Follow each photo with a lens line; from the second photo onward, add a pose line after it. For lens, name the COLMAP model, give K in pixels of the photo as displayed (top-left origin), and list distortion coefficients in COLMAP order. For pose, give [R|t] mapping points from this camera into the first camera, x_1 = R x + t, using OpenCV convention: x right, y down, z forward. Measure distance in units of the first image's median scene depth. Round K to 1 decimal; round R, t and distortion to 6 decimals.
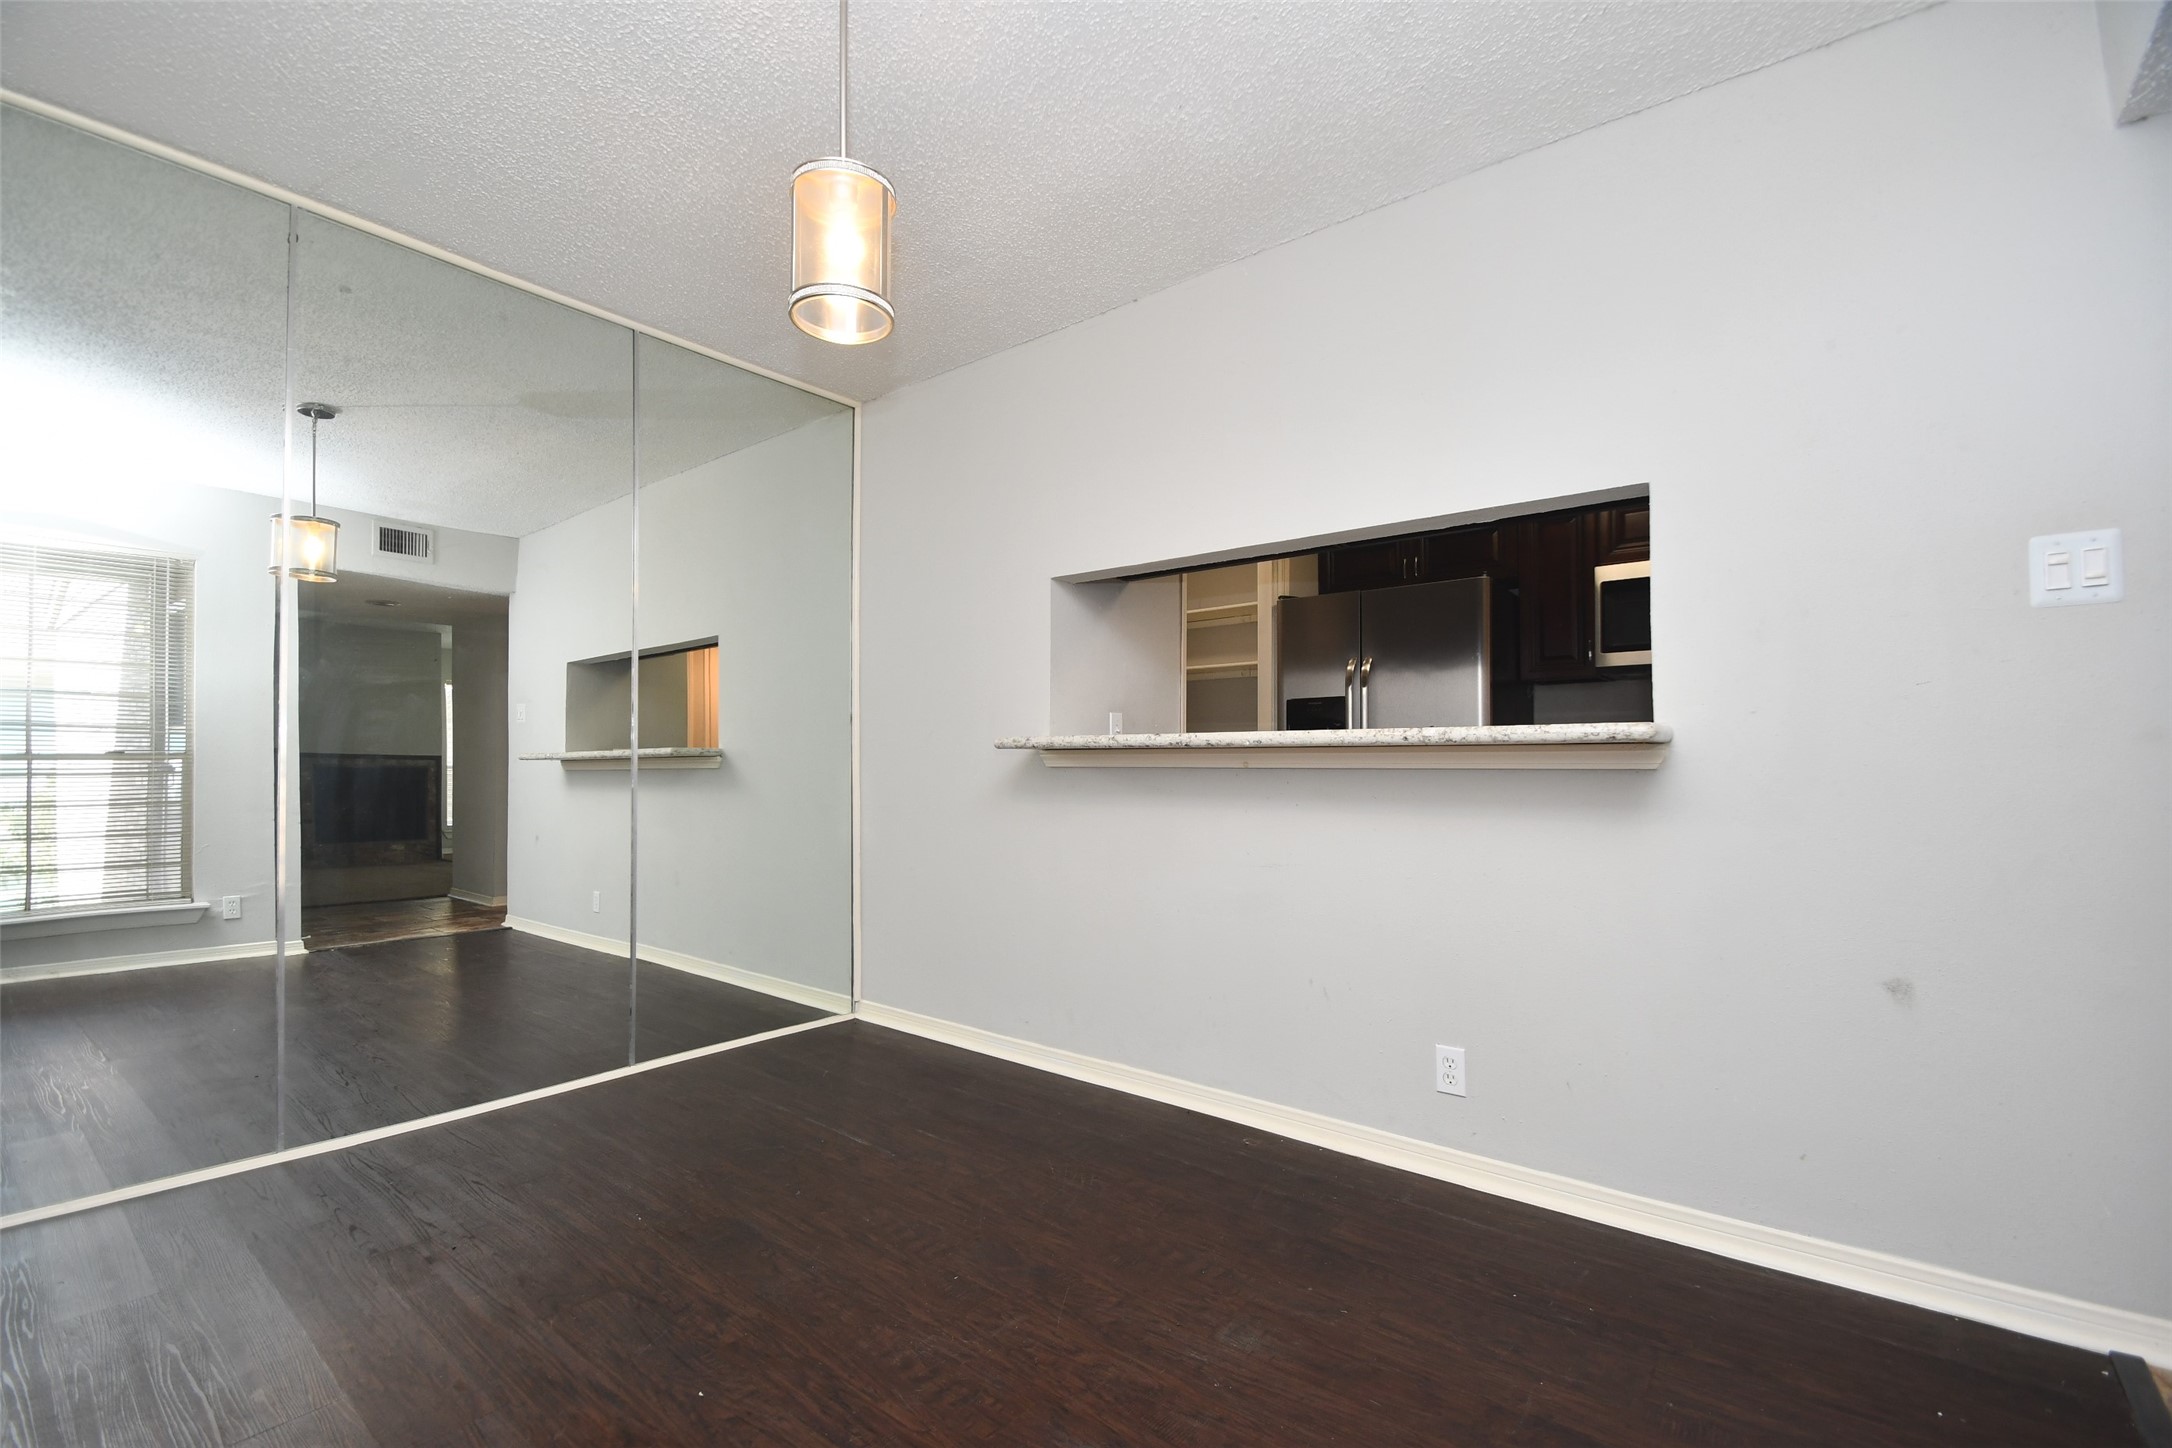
lens RADIAL K [[950.2, 0, 1057.8], [0, 950.2, 745.4], [0, 0, 1]] dist [0.017176, -0.016307]
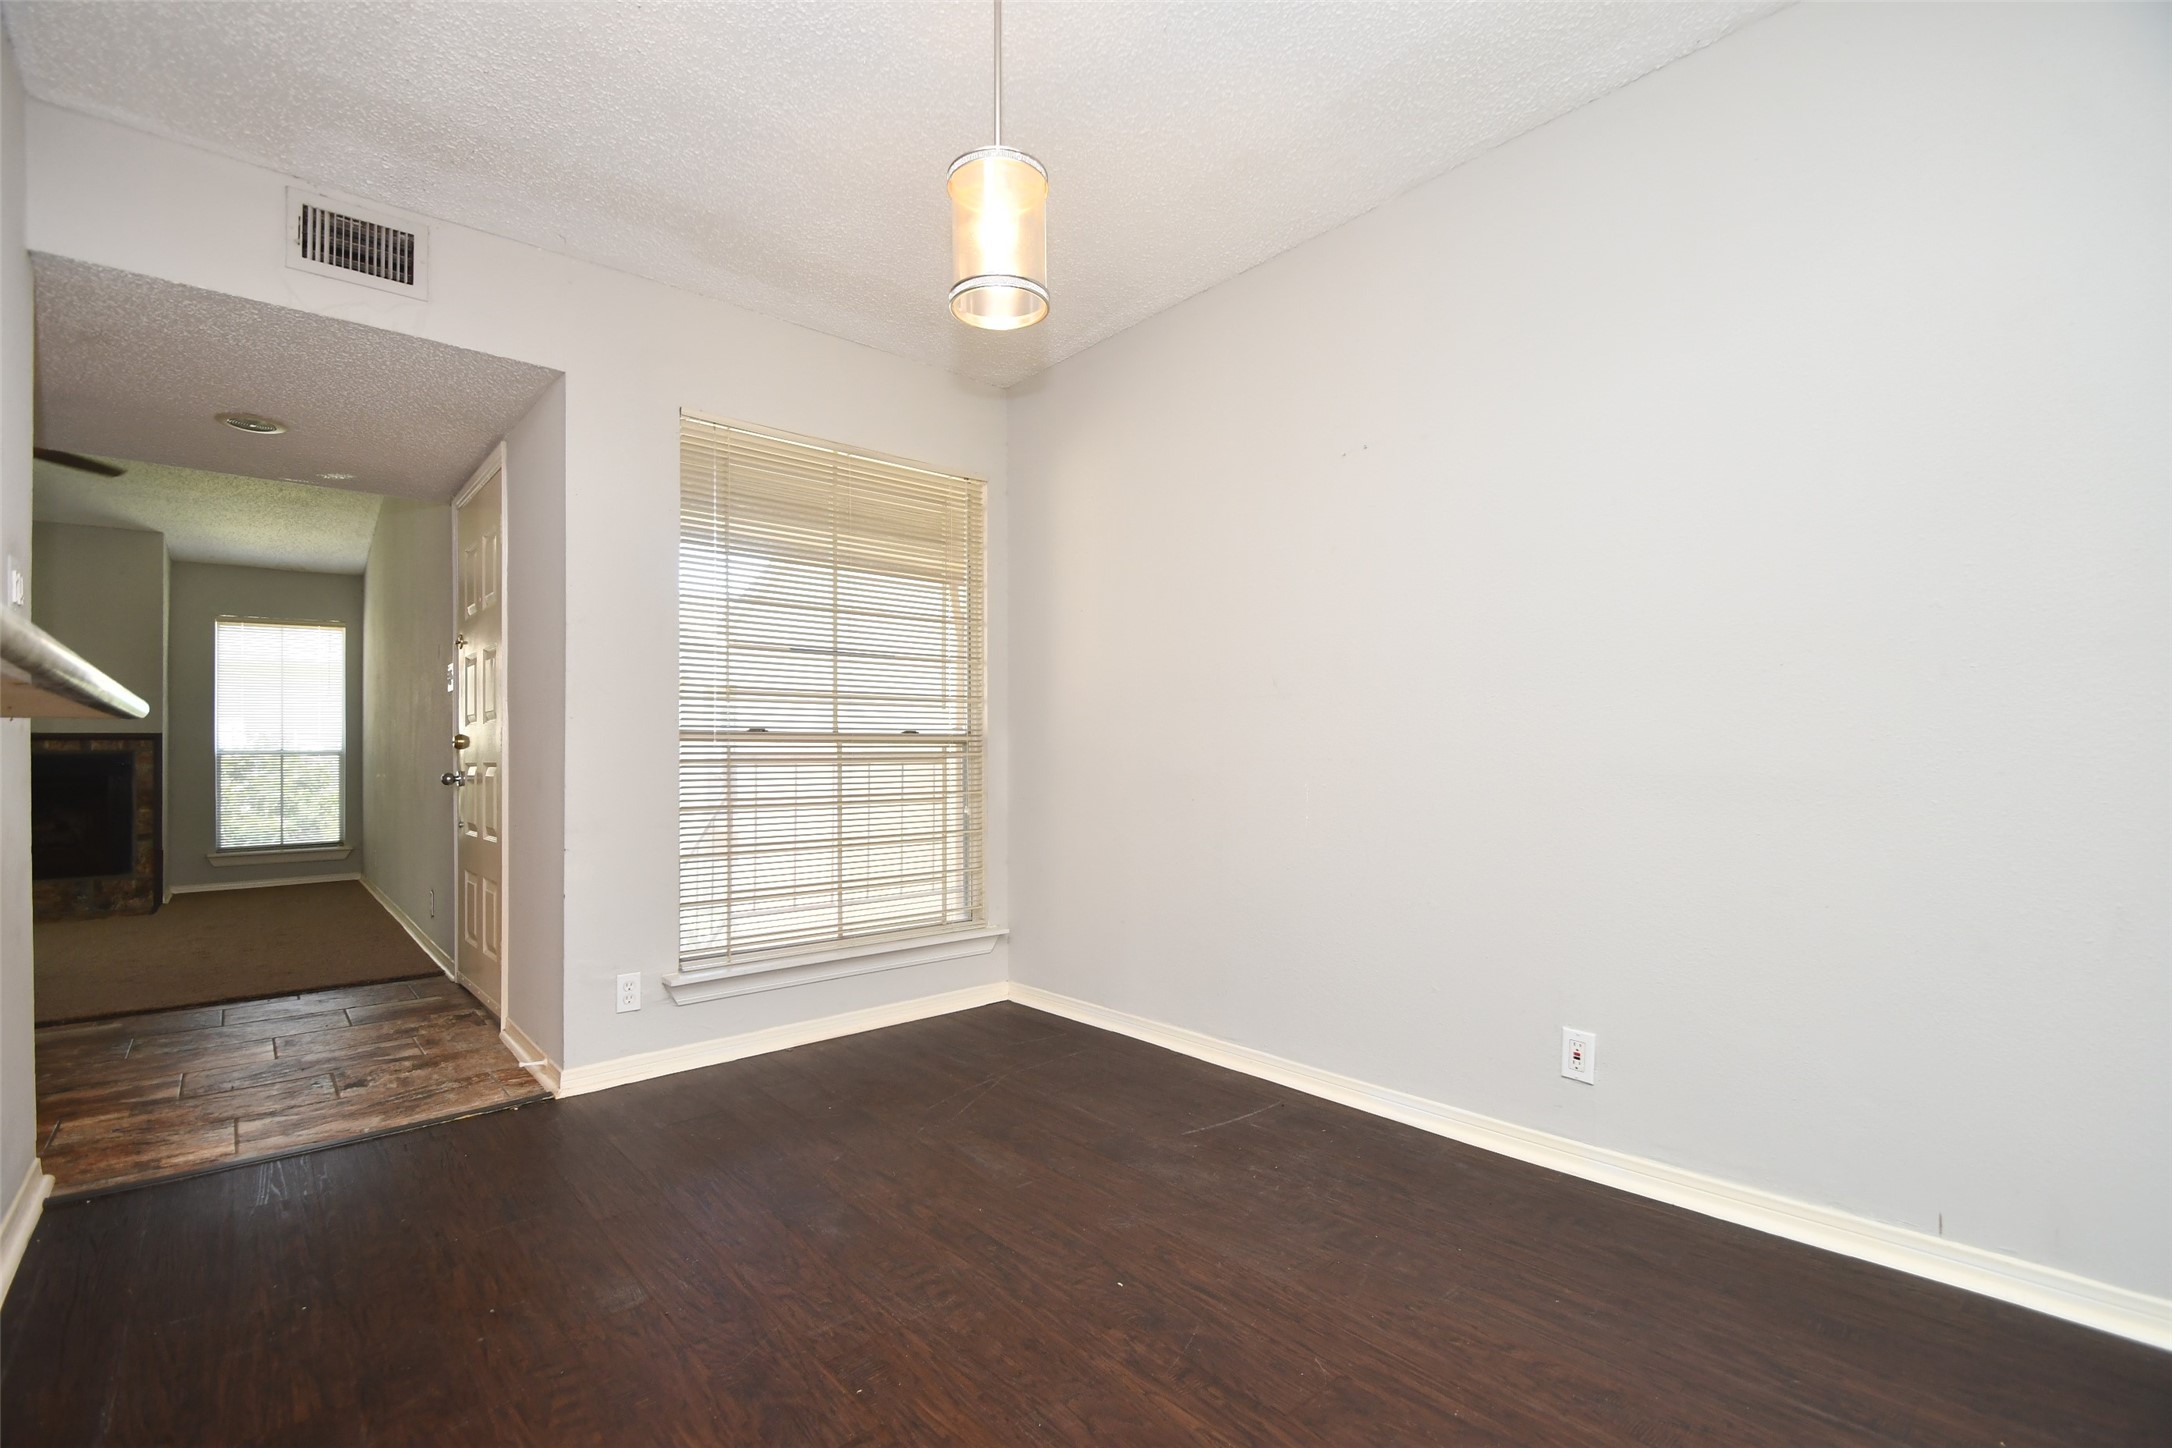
lens RADIAL K [[950.2, 0, 1057.8], [0, 950.2, 745.4], [0, 0, 1]] dist [0.017176, -0.016307]
pose [[-0.985748, 0.009143, 0.167981, -0.440006], [0.004302, 0.999565, -0.029161, 0.054244], [-0.168175, -0.028023, -0.985359, 1.914019]]
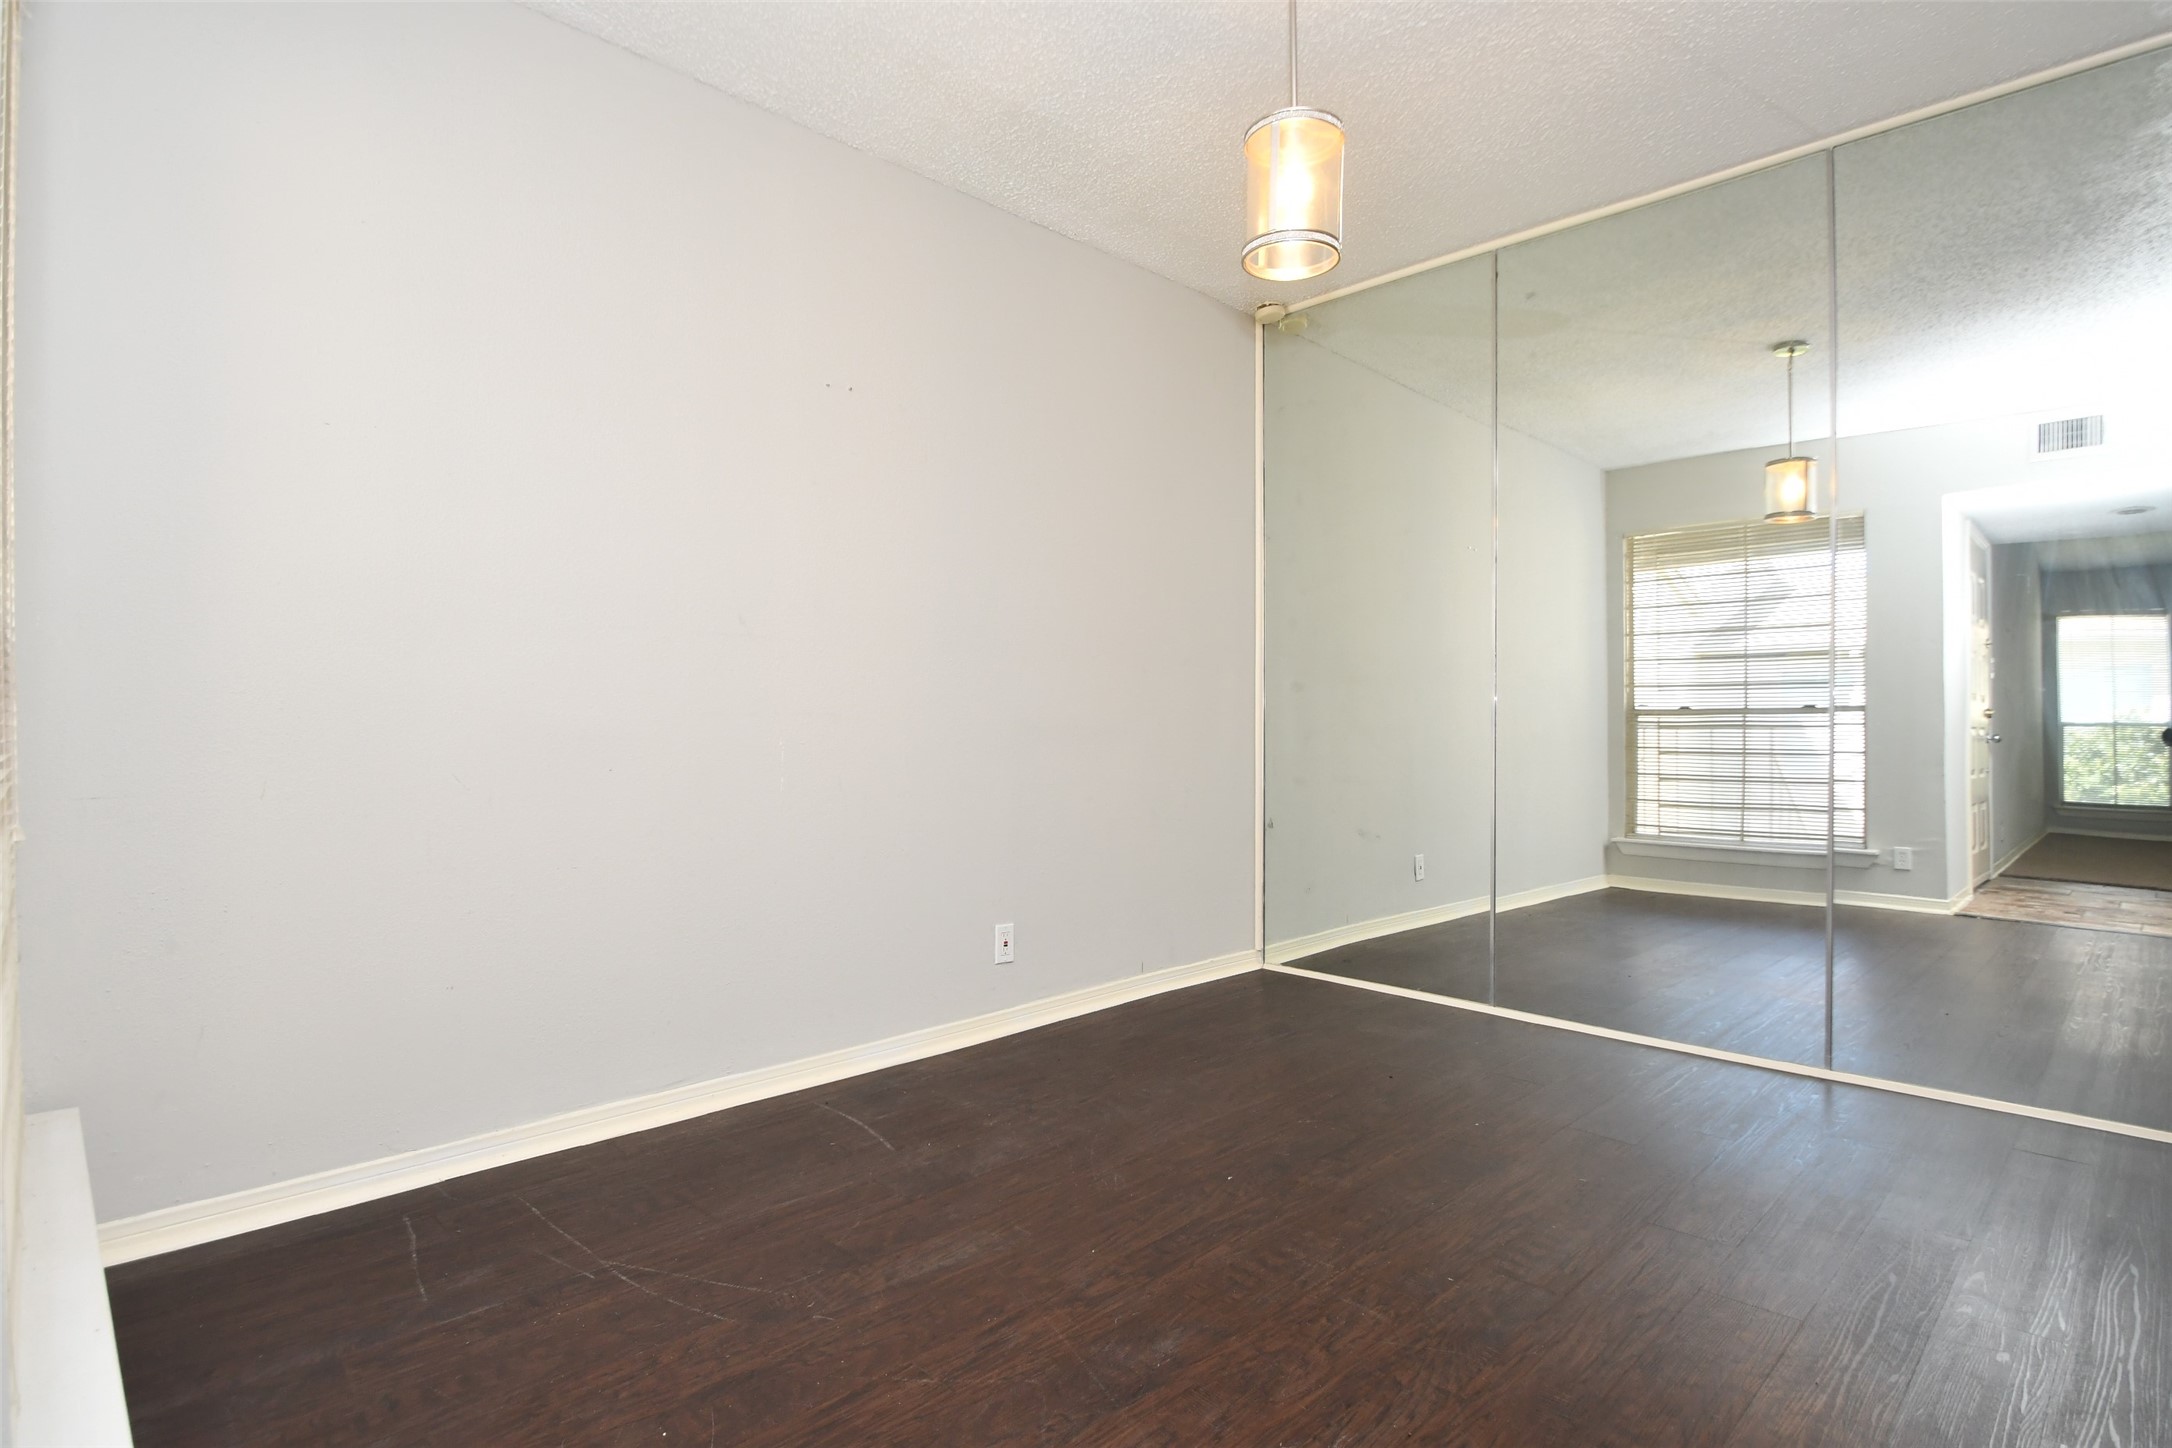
lens RADIAL K [[1084.5, 0, 1046.7], [0, 1084.5, 676.4], [0, 0, 1]] dist [-0.002162, -0.000367]
pose [[-0.126133, -0.048645, -0.990820, 1.004700], [0.023361, 0.998374, -0.051990, 0.066731], [0.991738, -0.029704, -0.124791, 0.845394]]
